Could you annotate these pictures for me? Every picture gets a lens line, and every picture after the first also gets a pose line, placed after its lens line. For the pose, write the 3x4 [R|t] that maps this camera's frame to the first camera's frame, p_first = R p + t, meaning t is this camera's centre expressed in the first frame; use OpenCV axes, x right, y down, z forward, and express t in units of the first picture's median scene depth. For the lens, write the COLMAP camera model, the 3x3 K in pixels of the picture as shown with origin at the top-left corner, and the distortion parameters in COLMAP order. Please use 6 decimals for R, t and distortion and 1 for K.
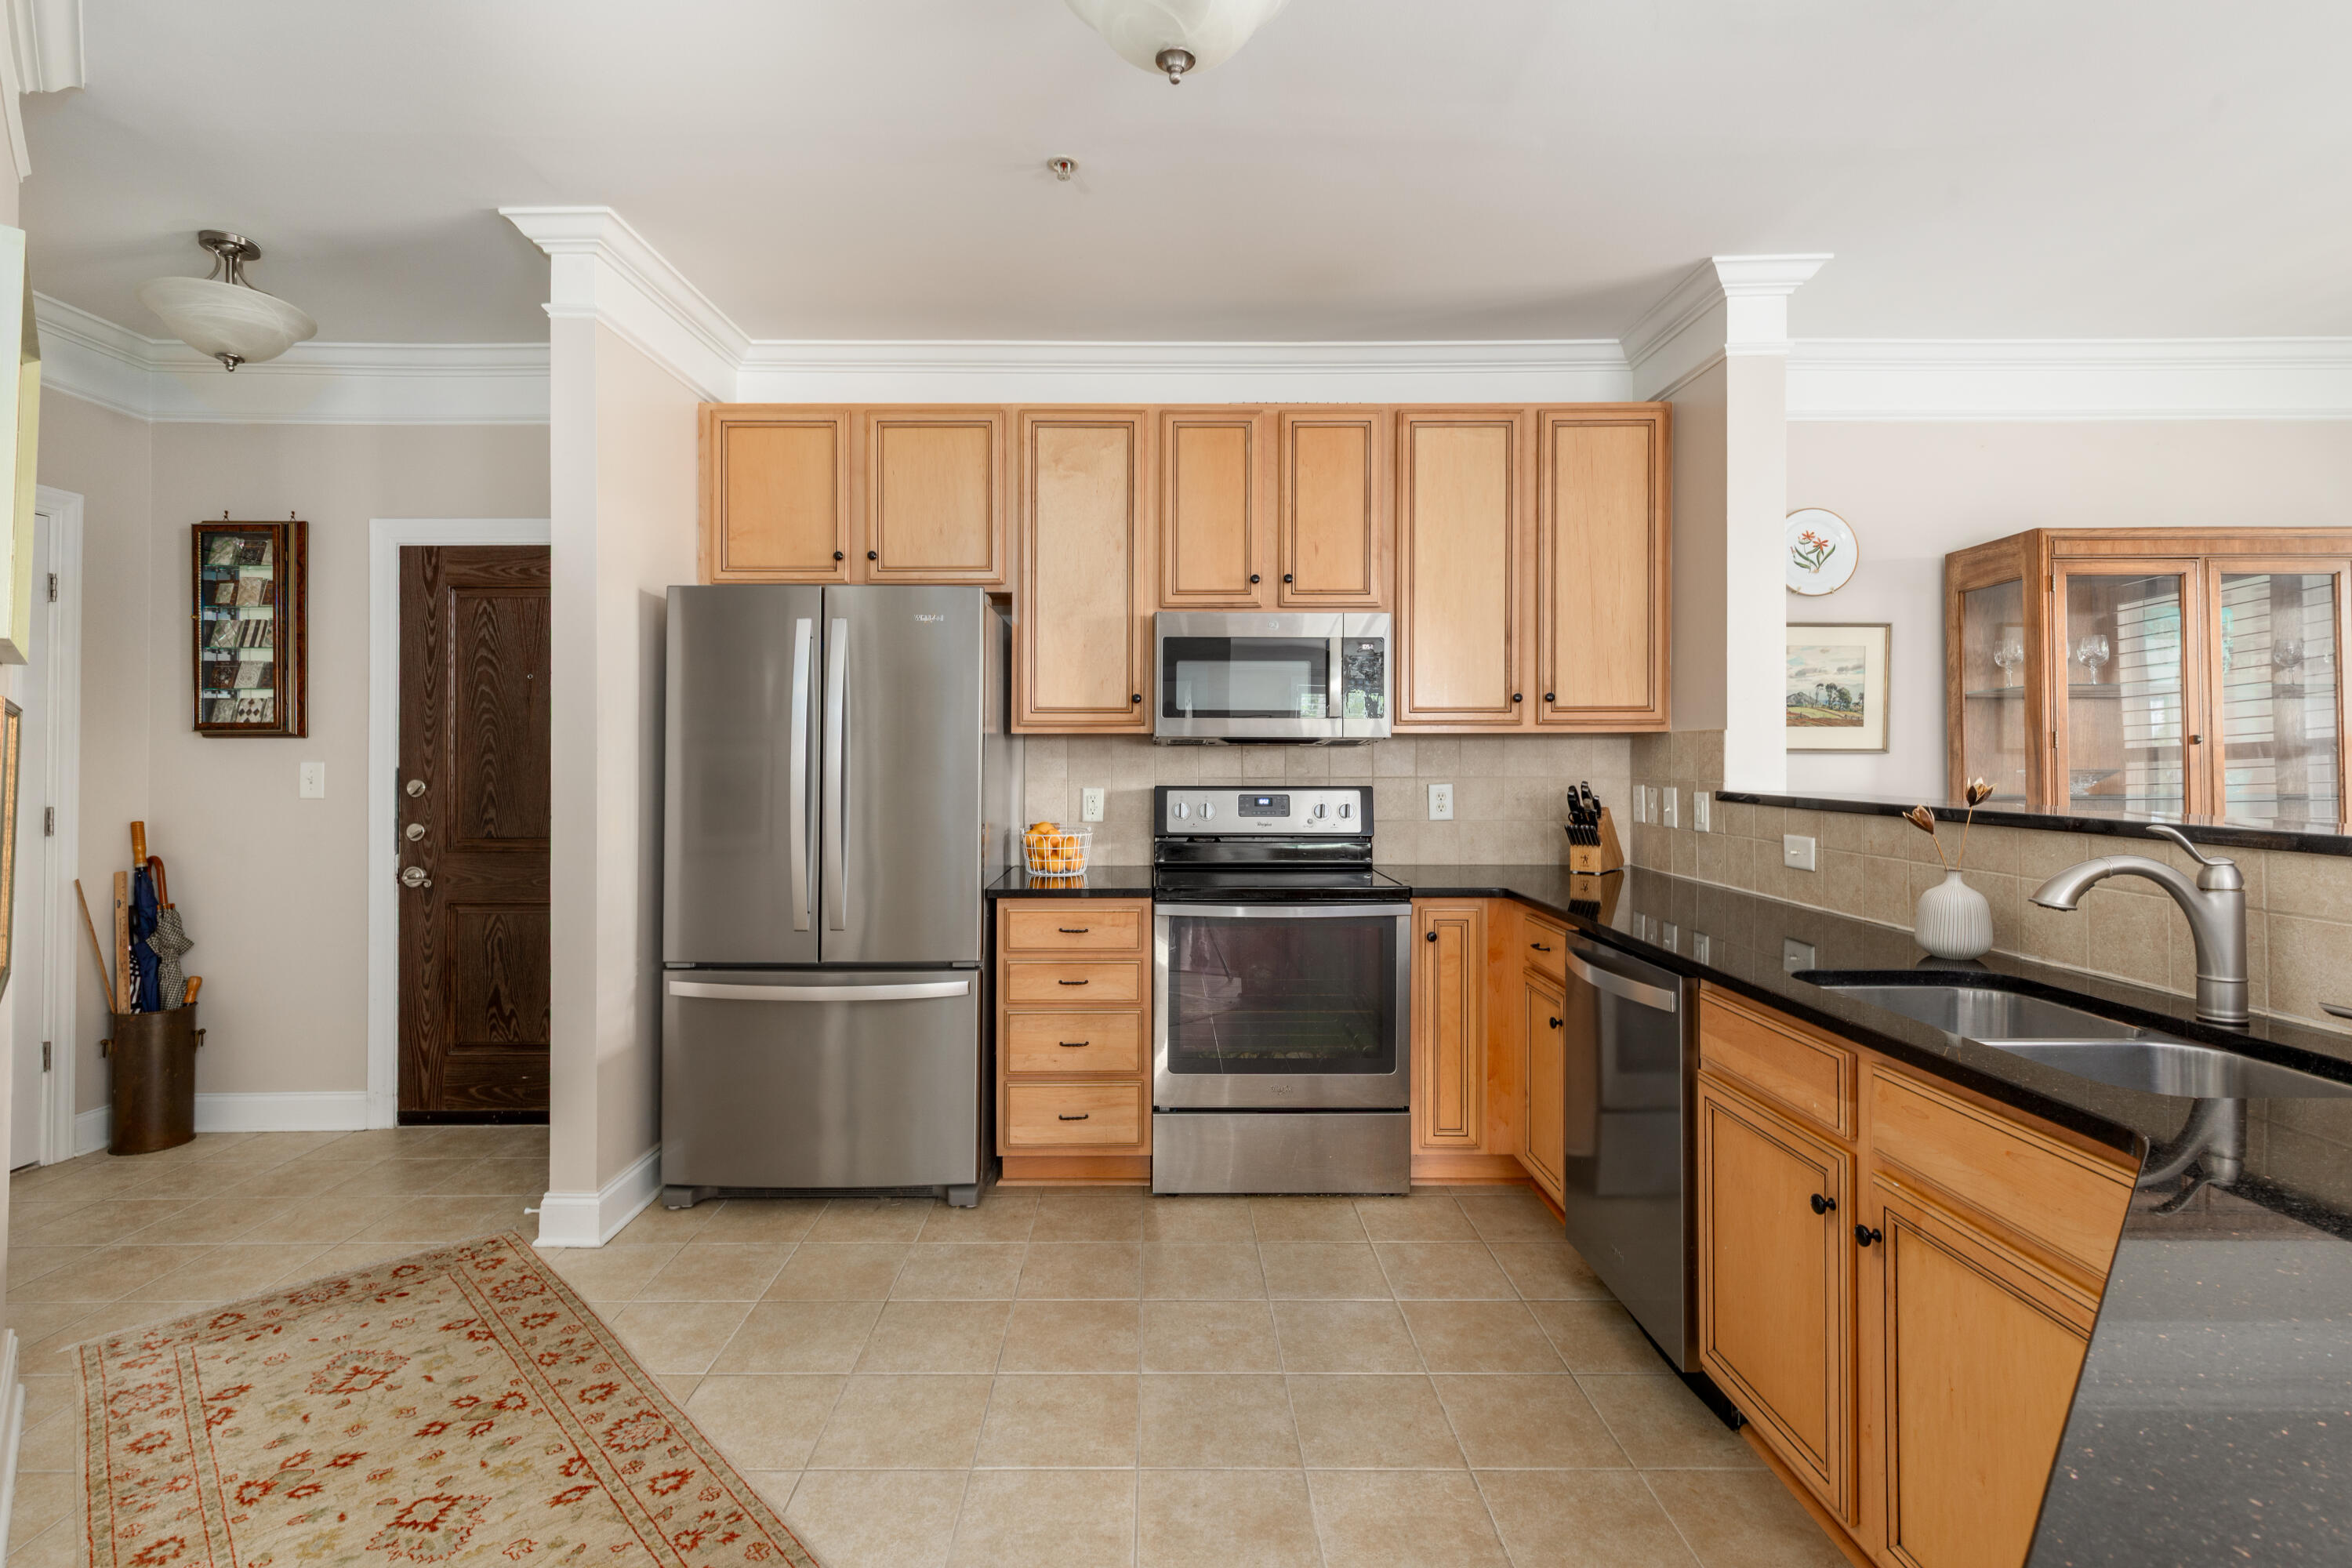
lens RADIAL K [[1081.8, 0, 1176.6], [0, 1081.8, 752.4], [0, 0, 1]] dist [0.001154, -0.000121]
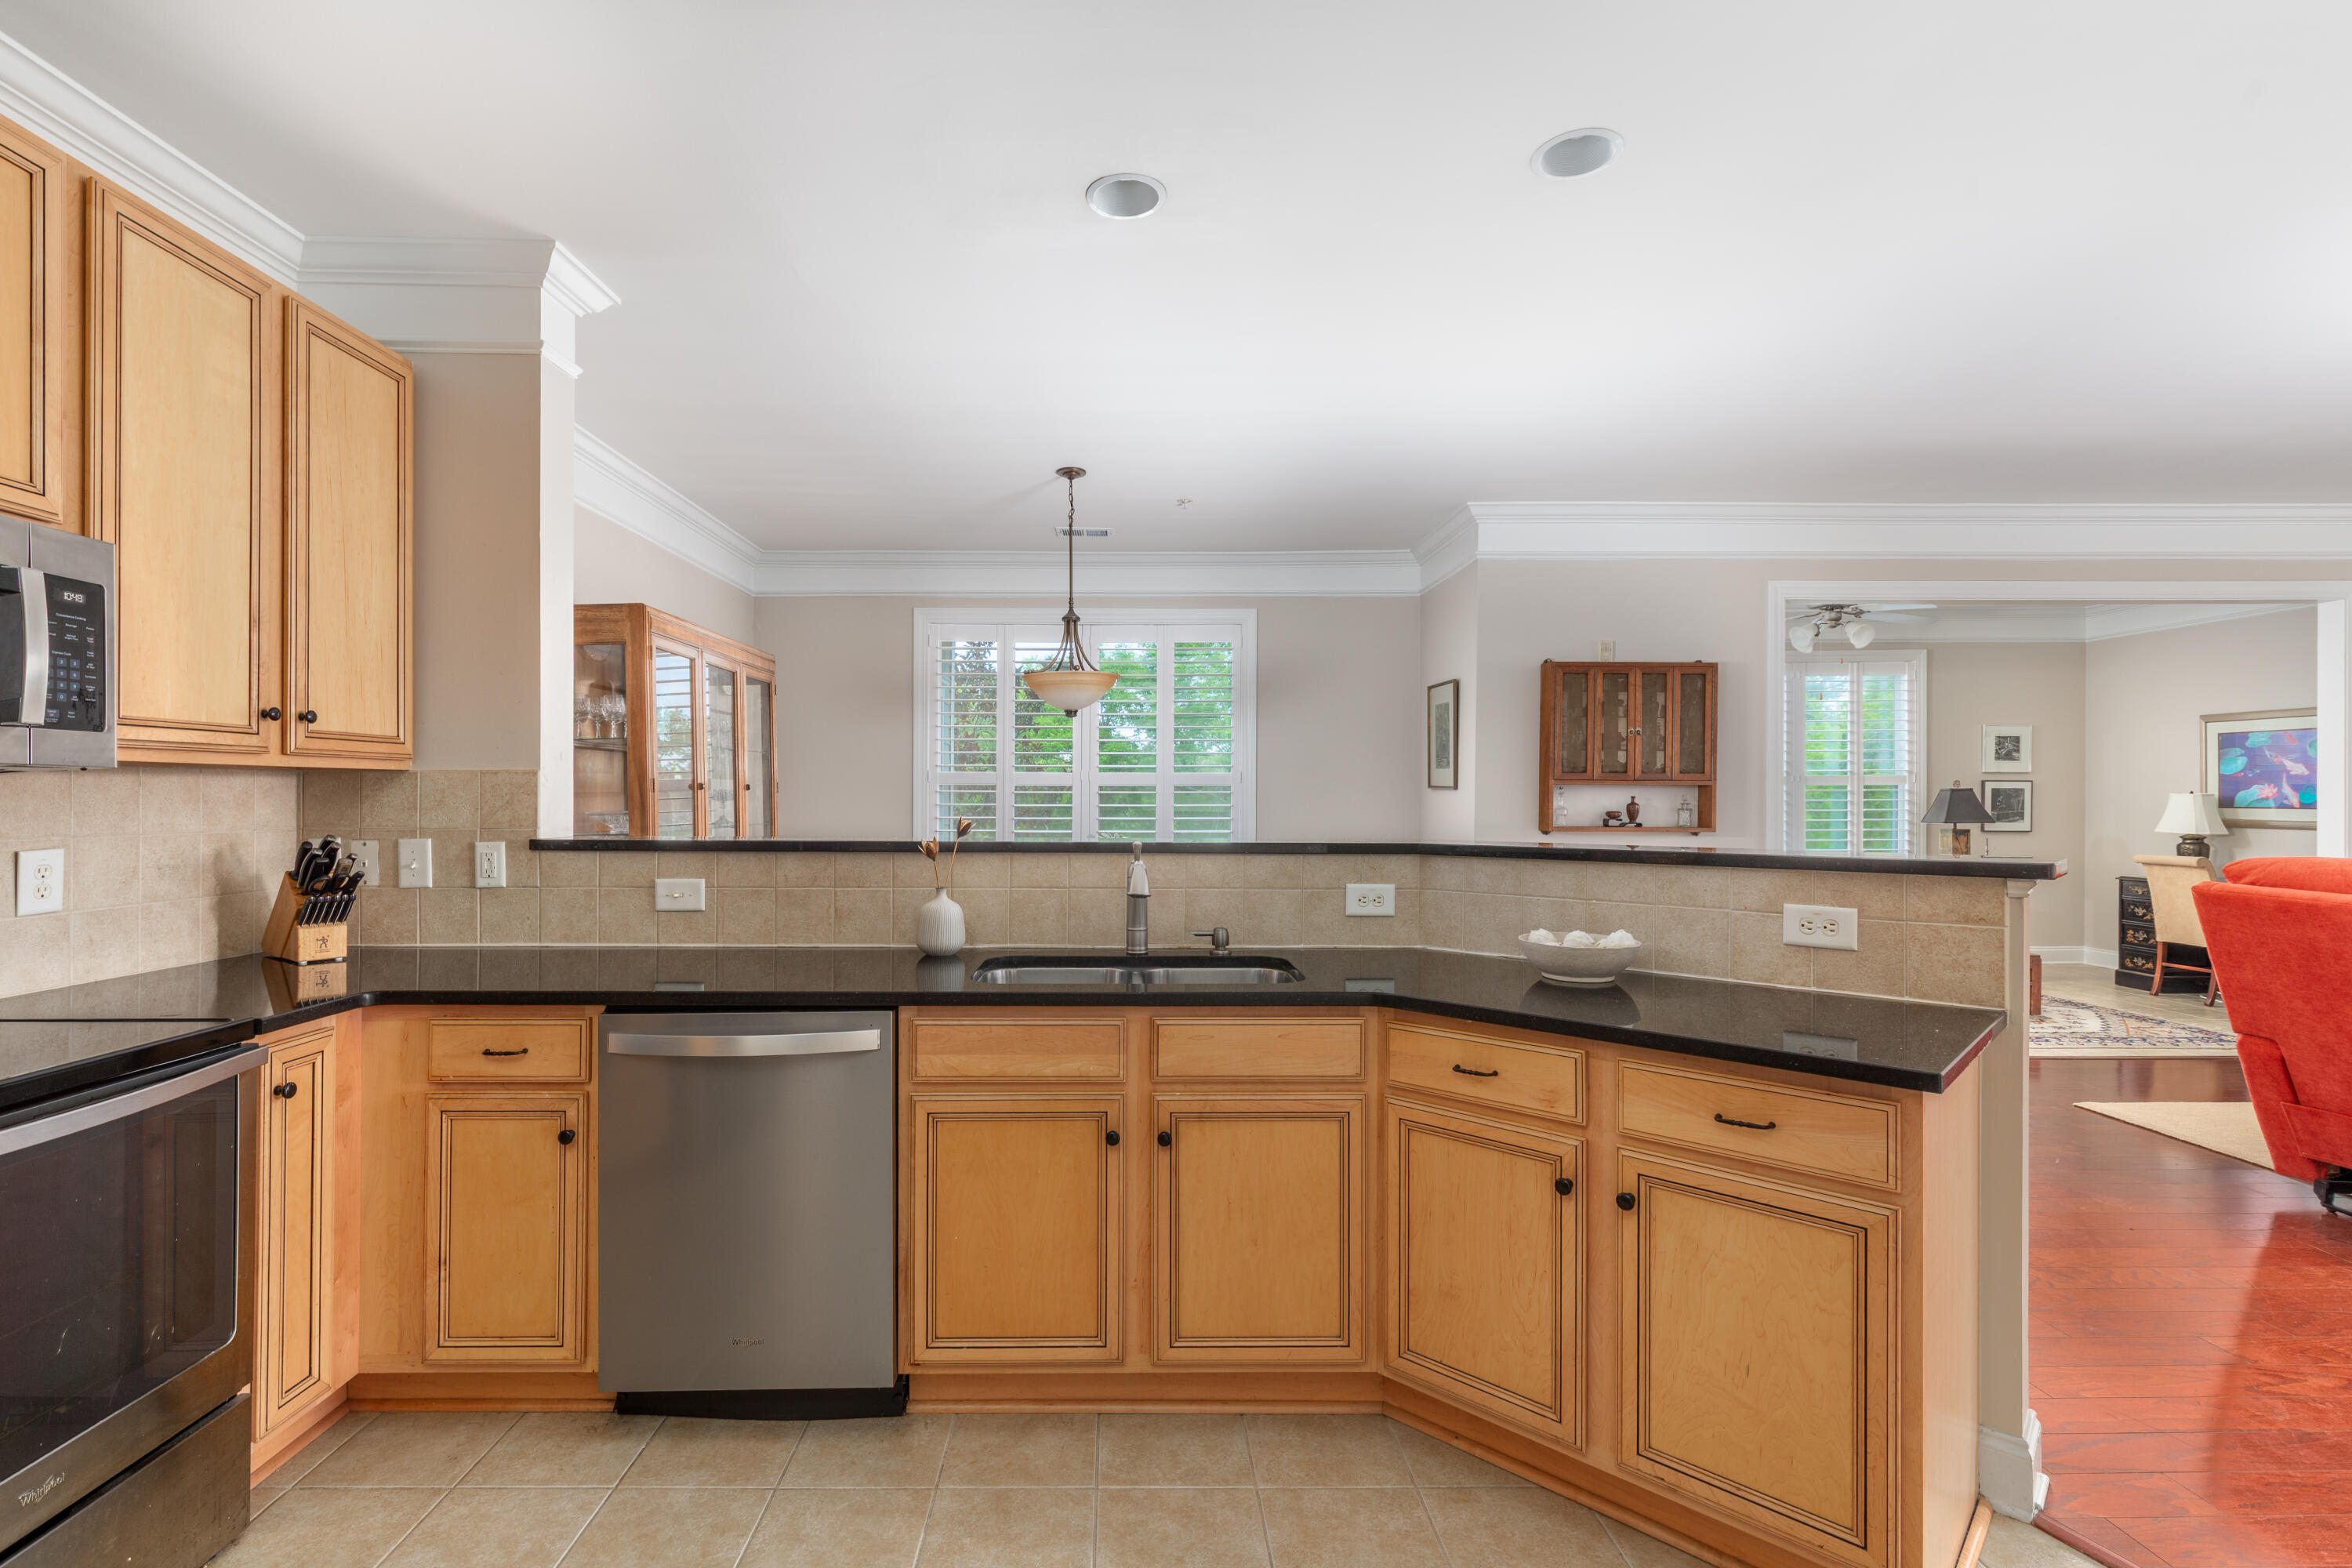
lens RADIAL K [[1077.8, 0, 1119.5], [0, 1077.8, 797.0], [0, 0, 1]] dist [0.003919, 0.000318]
pose [[0.014631, 0.001623, 0.999892, -0.343989], [-0.004053, 0.999991, -0.001563, 0.000150], [-0.999885, -0.004029, 0.014638, 0.459514]]
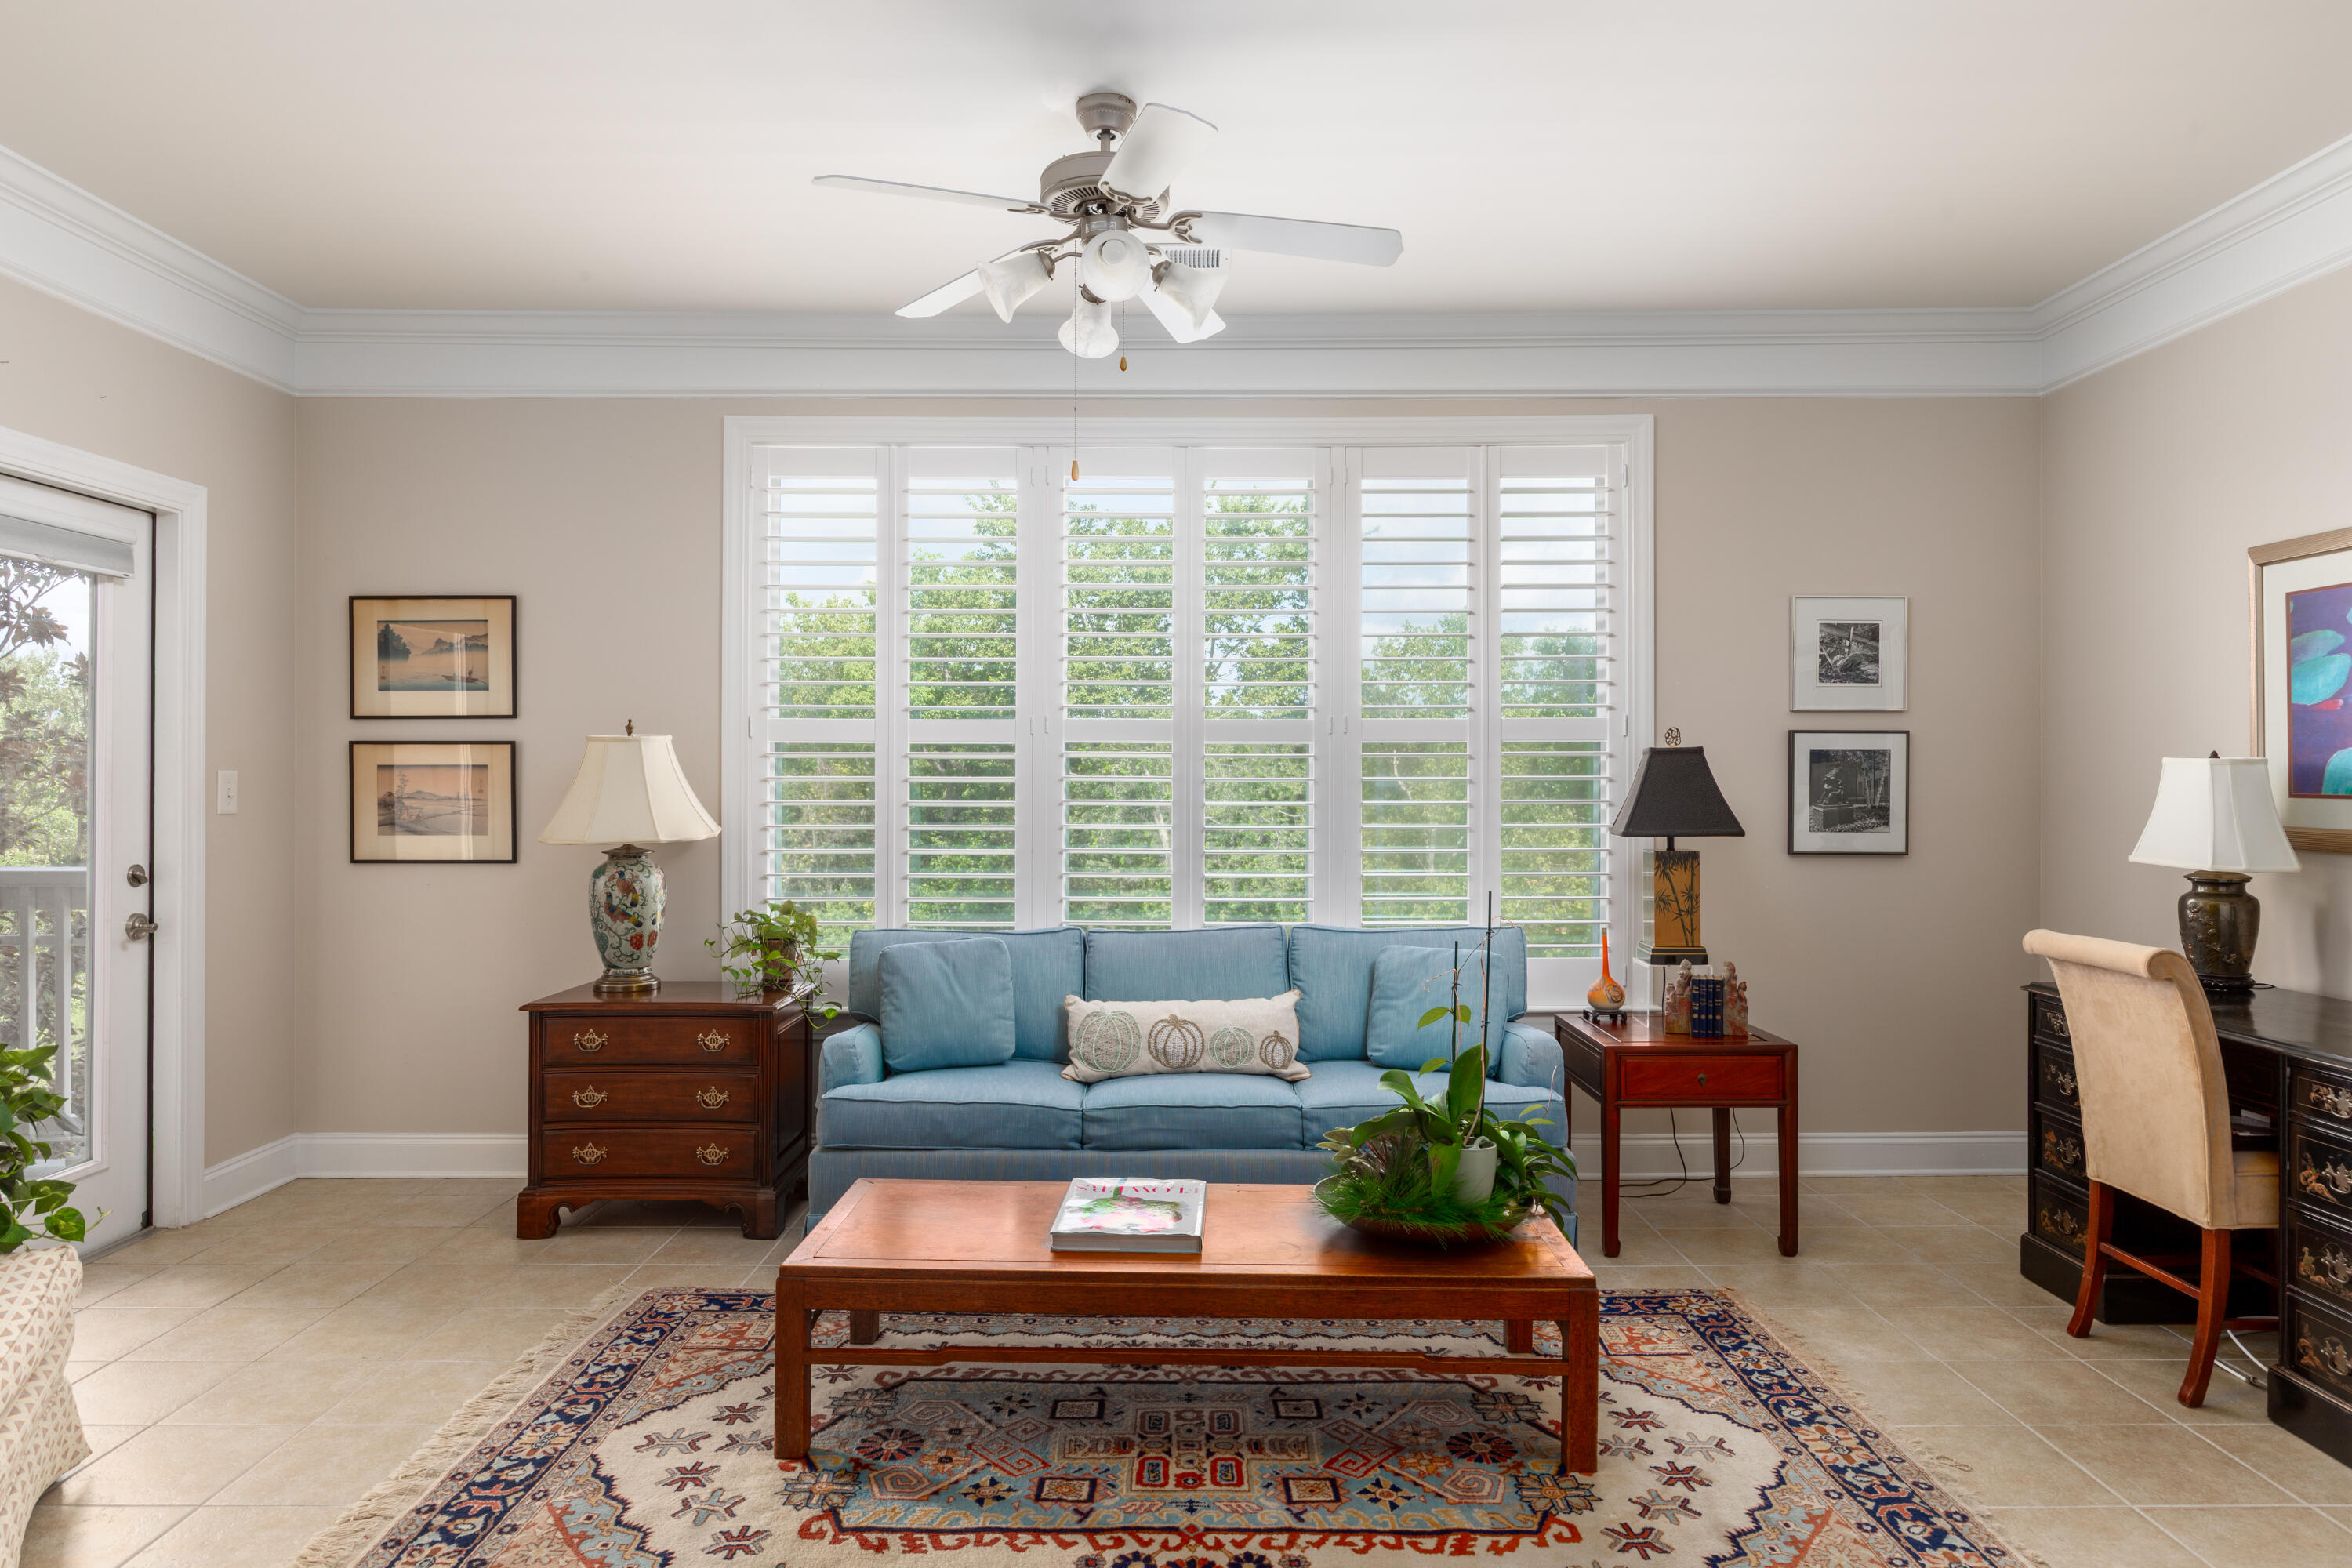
lens RADIAL K [[1396.1, 0, 1176.0], [0, 1396.1, 784.0], [0, 0, 1]] dist [0.002276, -0.000626]
pose [[0.016167, 0.000711, 0.999869, 0.764067], [-0.005995, 0.999982, -0.000614, 0.004674], [-0.999851, -0.005985, 0.016171, -0.846585]]
